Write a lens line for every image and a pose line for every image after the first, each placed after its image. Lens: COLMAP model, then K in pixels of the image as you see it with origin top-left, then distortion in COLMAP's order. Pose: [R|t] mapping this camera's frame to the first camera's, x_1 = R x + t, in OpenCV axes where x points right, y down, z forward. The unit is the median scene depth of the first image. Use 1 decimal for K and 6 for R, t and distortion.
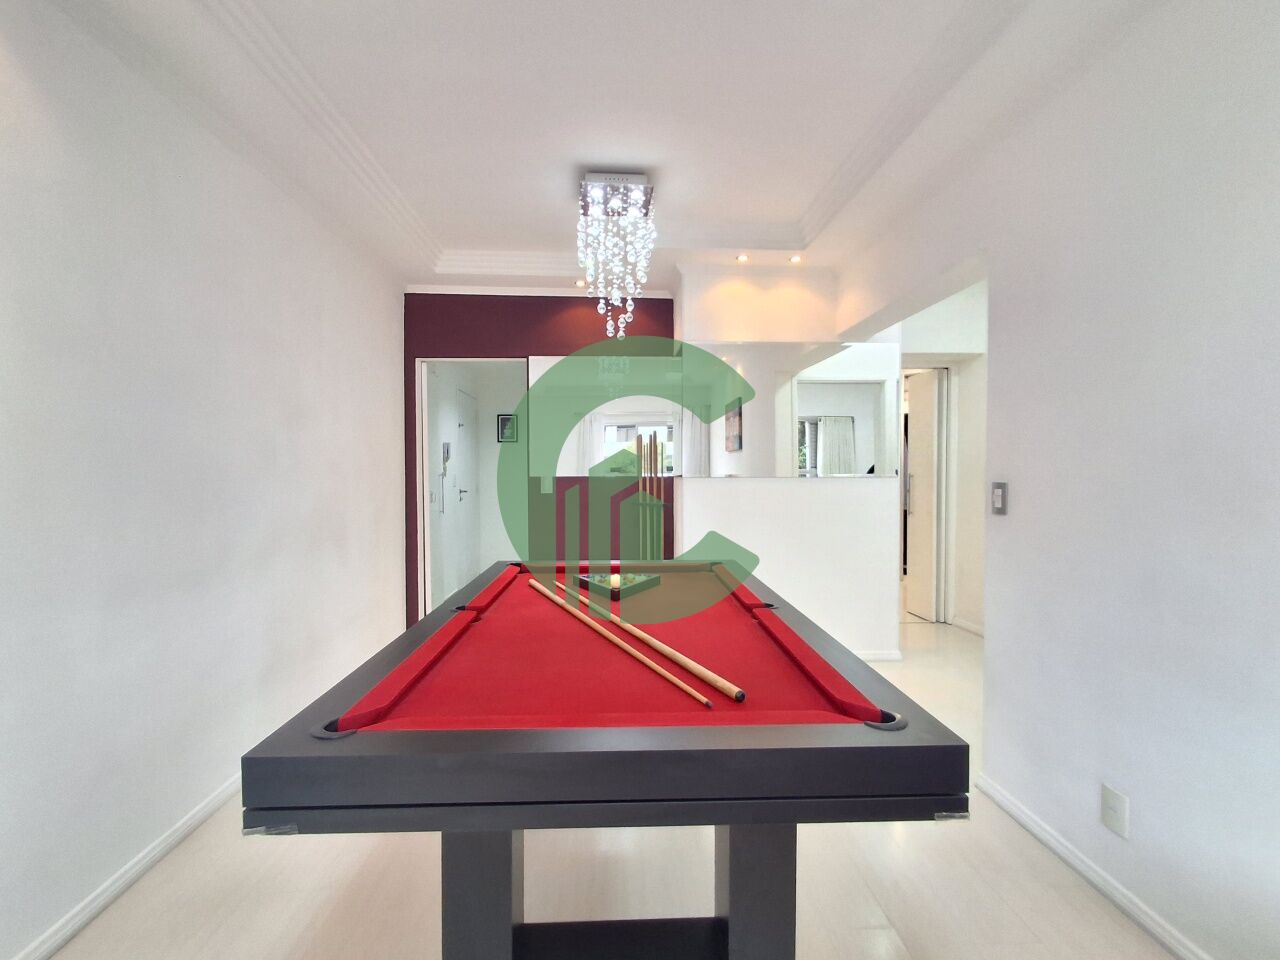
lens RADIAL K [[584.7, 0, 646.7], [0, 584.7, 473.3], [0, 0, 1]] dist [-0.001626, 0.002436]
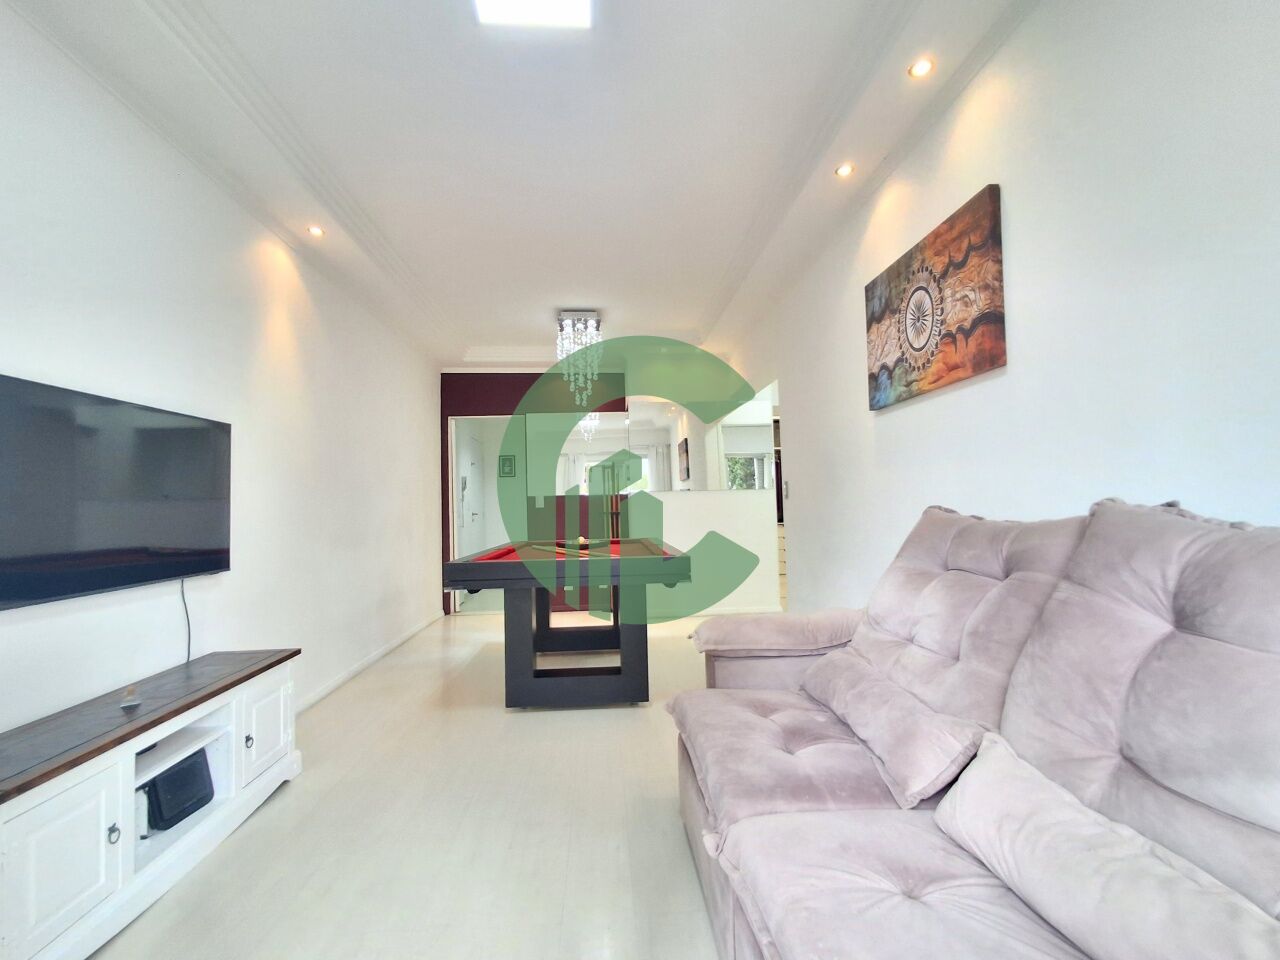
lens RADIAL K [[584.7, 0, 632.3], [0, 584.7, 483.5], [0, 0, 1]] dist [-0.001626, 0.002436]
pose [[0.999763, -0.021646, -0.002266, 0.063209], [0.021493, 0.998318, -0.053848, 0.058076], [0.003428, 0.053786, 0.998547, -0.449302]]
